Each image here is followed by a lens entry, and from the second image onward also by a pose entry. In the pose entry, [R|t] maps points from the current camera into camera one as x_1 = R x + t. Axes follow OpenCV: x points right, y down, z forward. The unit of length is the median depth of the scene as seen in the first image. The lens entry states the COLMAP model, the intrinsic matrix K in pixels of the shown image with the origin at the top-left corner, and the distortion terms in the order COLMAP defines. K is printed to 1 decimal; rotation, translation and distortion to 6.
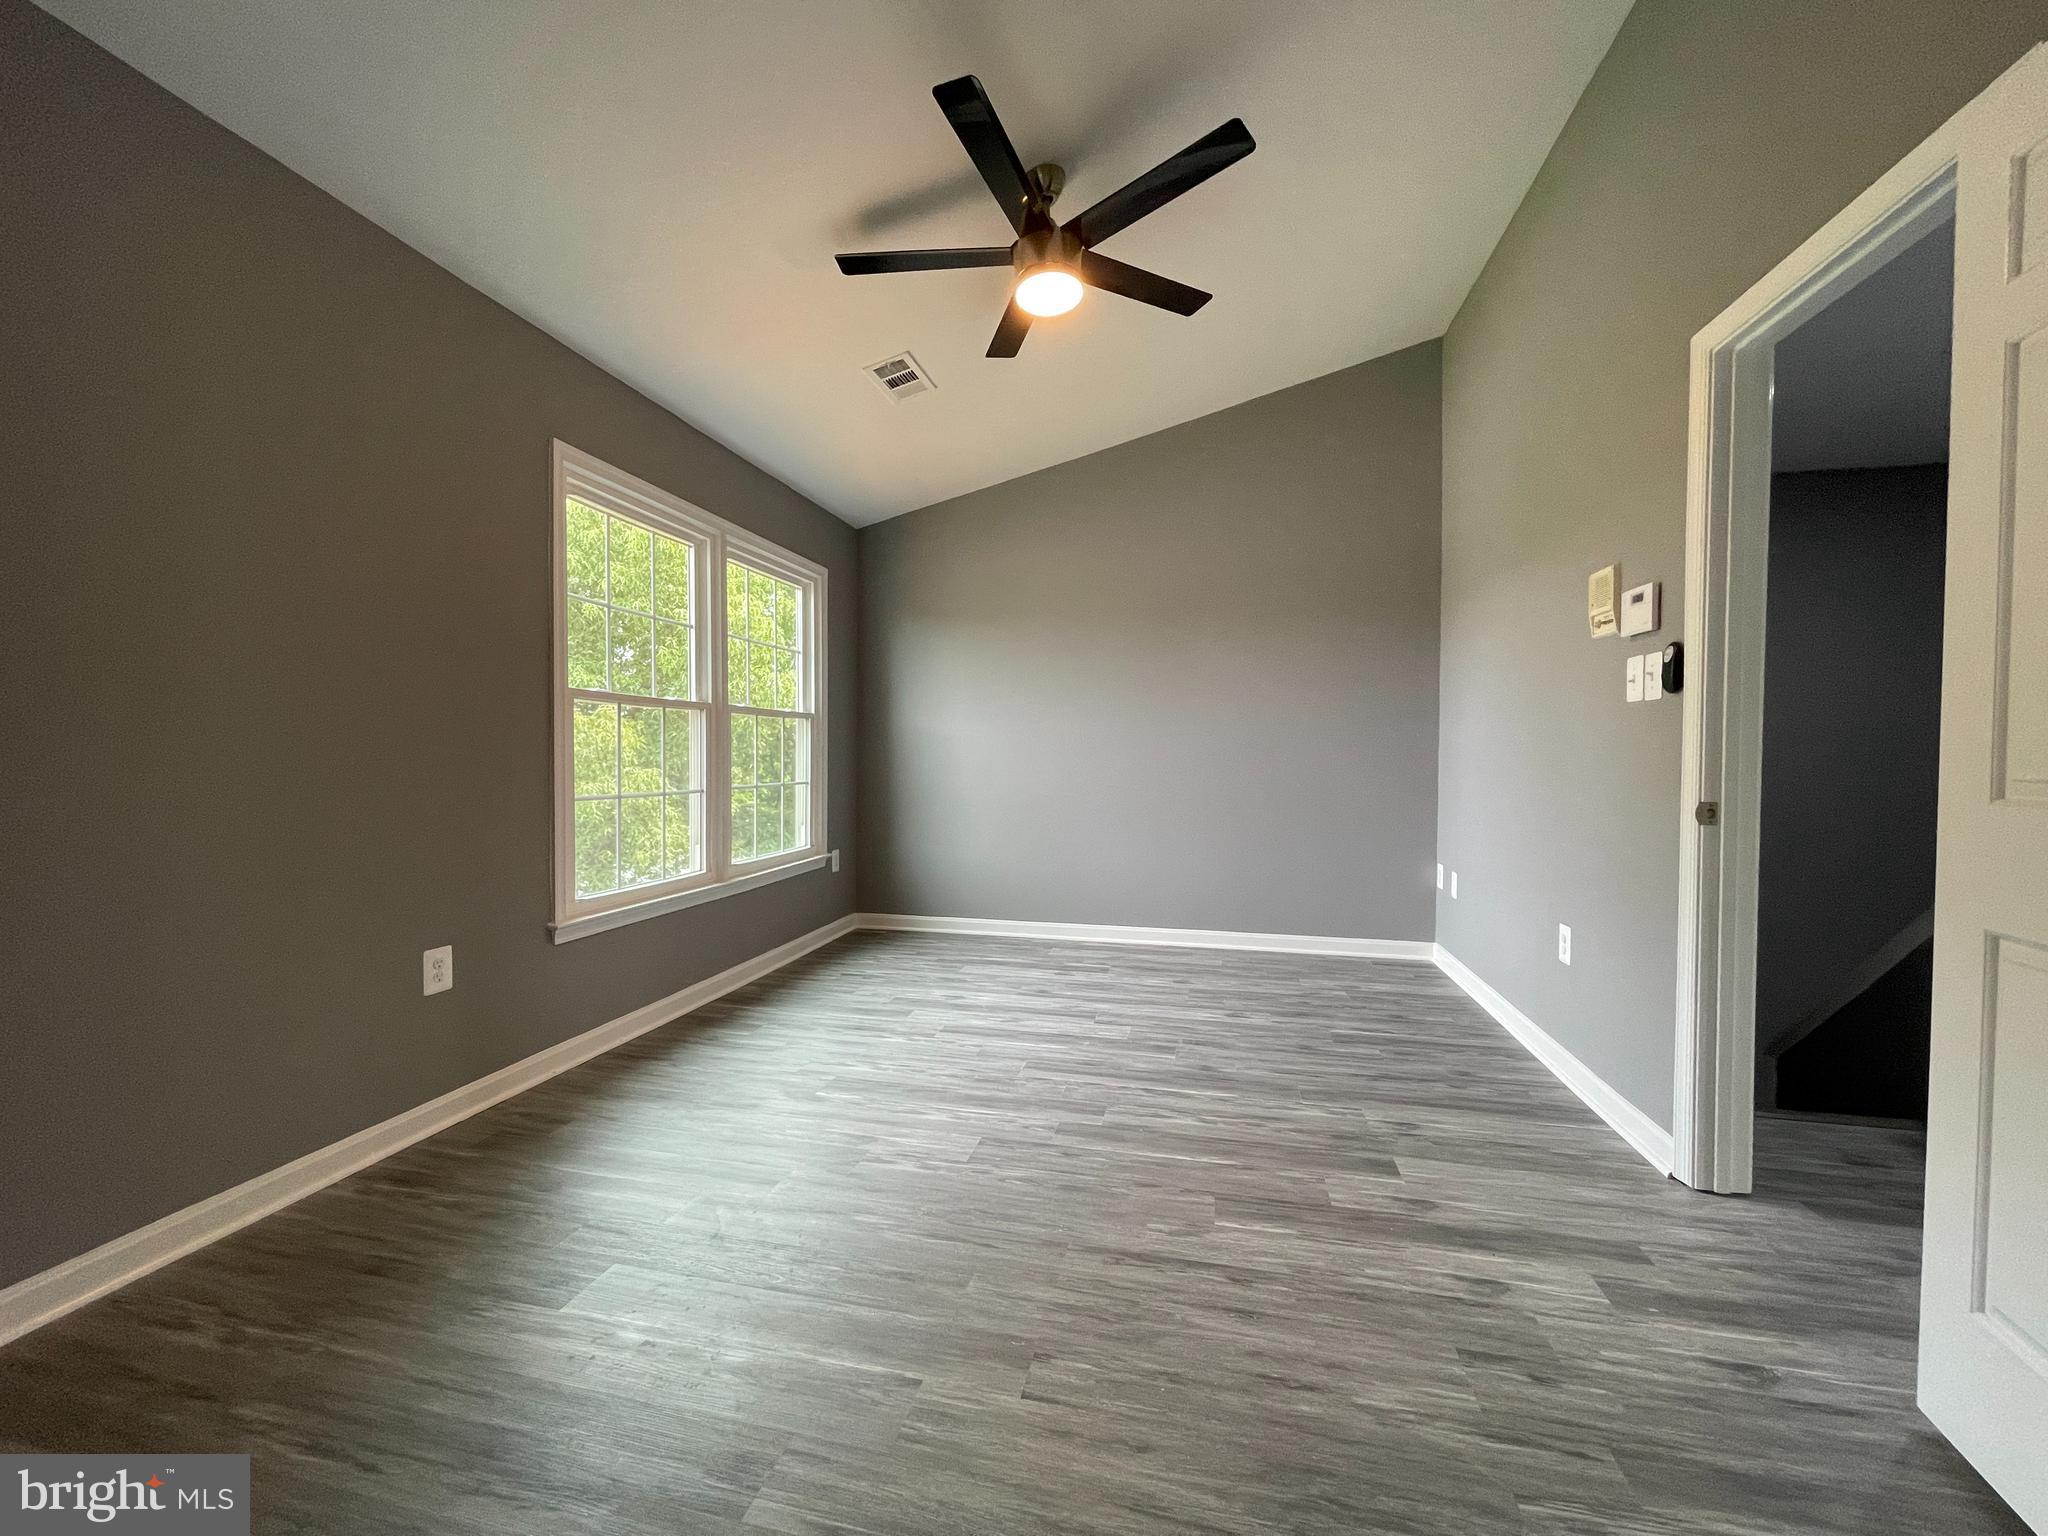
lens RADIAL K [[832.7, 0, 1020.4], [0, 832.7, 768.3], [0, 0, 1]] dist [-0.001001, 0.001271]
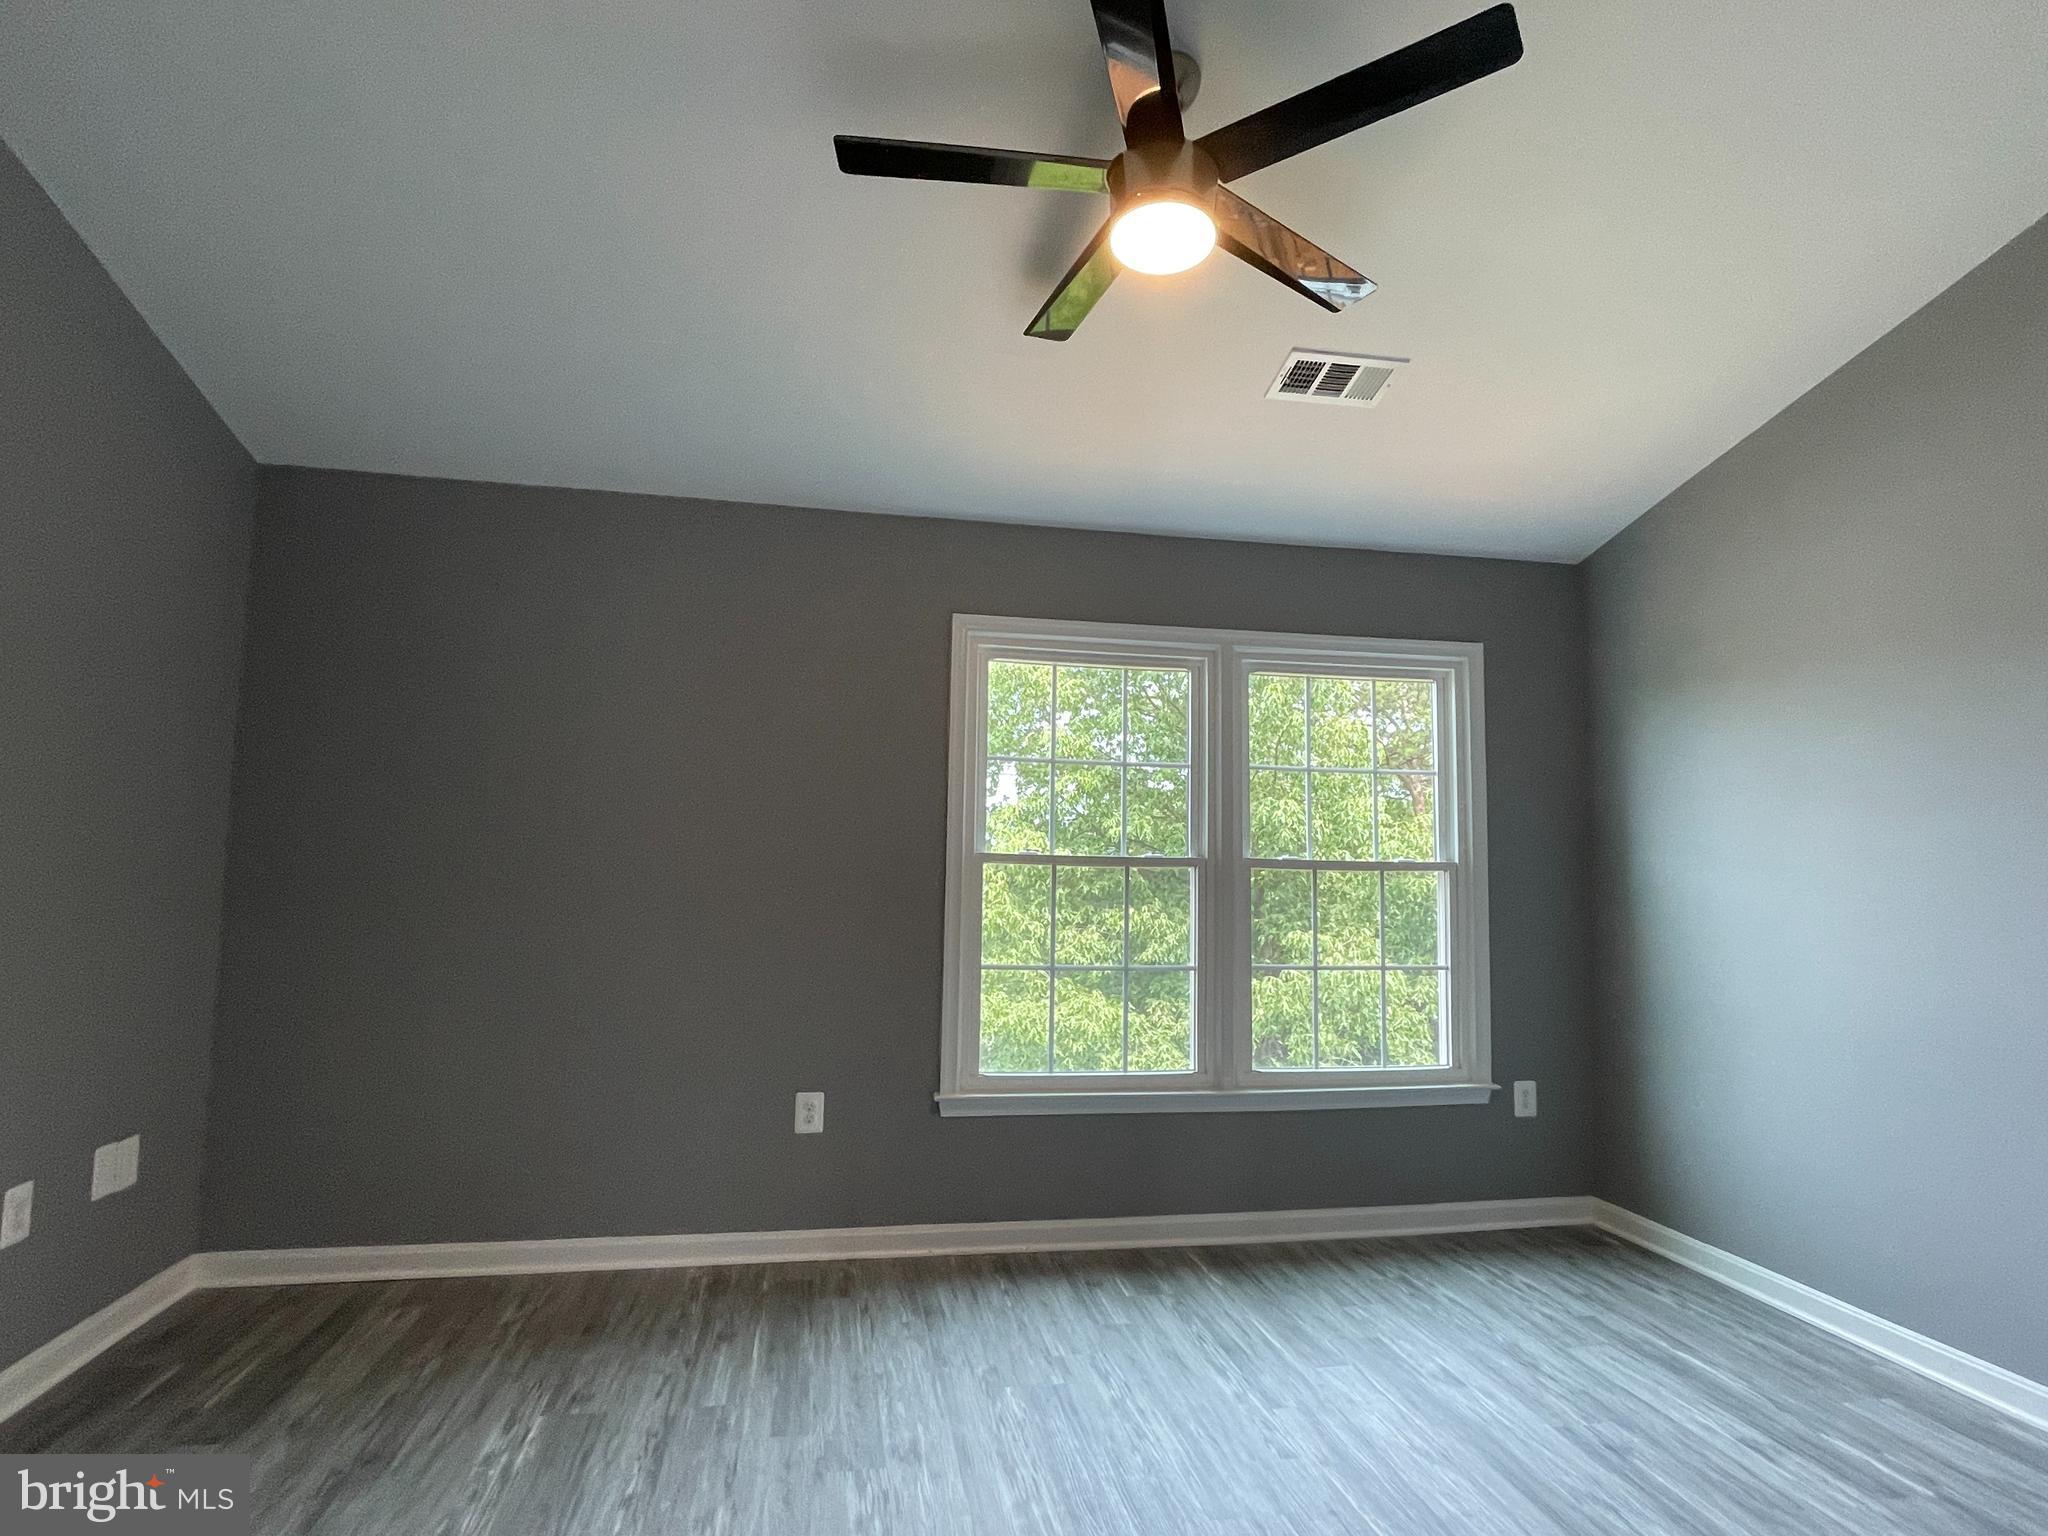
lens RADIAL K [[1080.0, 0, 1026.2], [0, 1080.0, 762.0], [0, 0, 1]] dist [-0.004564, 0.002292]
pose [[0.387412, -0.096874, -0.916803, 0.497345], [-0.029125, 0.992681, -0.117199, -0.041495], [0.921446, 0.072106, 0.381756, 0.417617]]
